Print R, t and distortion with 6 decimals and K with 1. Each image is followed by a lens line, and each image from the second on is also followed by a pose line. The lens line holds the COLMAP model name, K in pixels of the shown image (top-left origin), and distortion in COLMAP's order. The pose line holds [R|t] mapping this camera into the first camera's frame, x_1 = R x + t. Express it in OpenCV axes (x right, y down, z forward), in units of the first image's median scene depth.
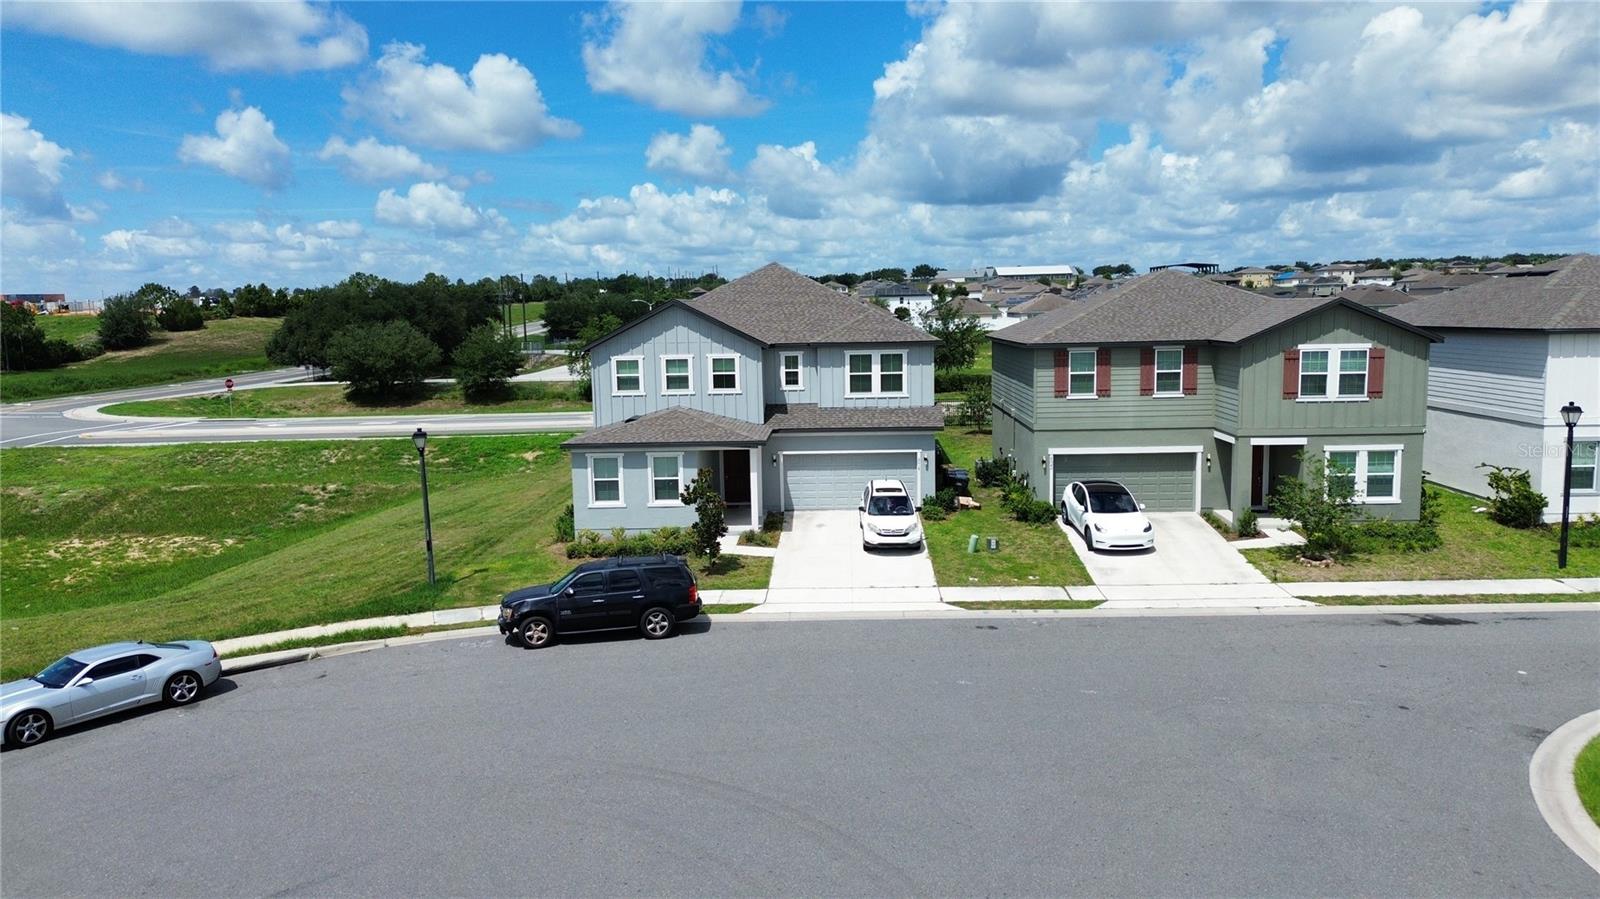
lens RADIAL K [[1127.7, 0, 799.8], [0, 1127.7, 428.2], [0, 0, 1]] dist [0.070830, -0.060786]
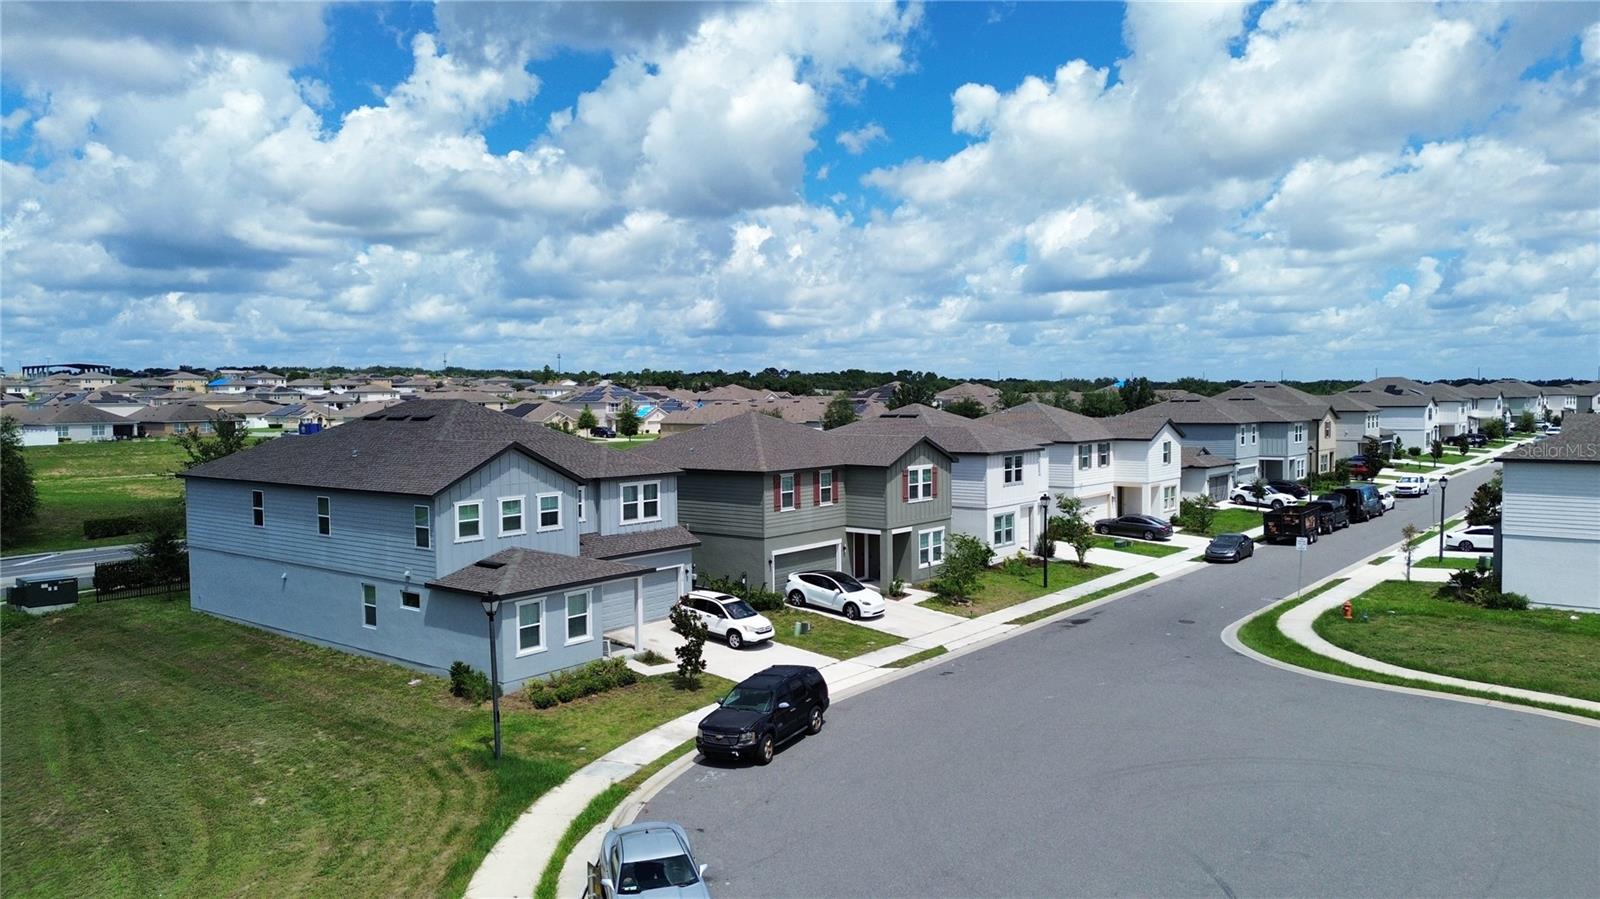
lens RADIAL K [[1127.7, 0, 807.1], [0, 1127.7, 460.6], [0, 0, 1]] dist [0.070830, -0.060786]
pose [[0.590803, -0.032568, 0.806159, -0.763615], [0.081247, 0.996507, -0.019285, -0.055605], [-0.802715, 0.076892, 0.591385, 0.191857]]
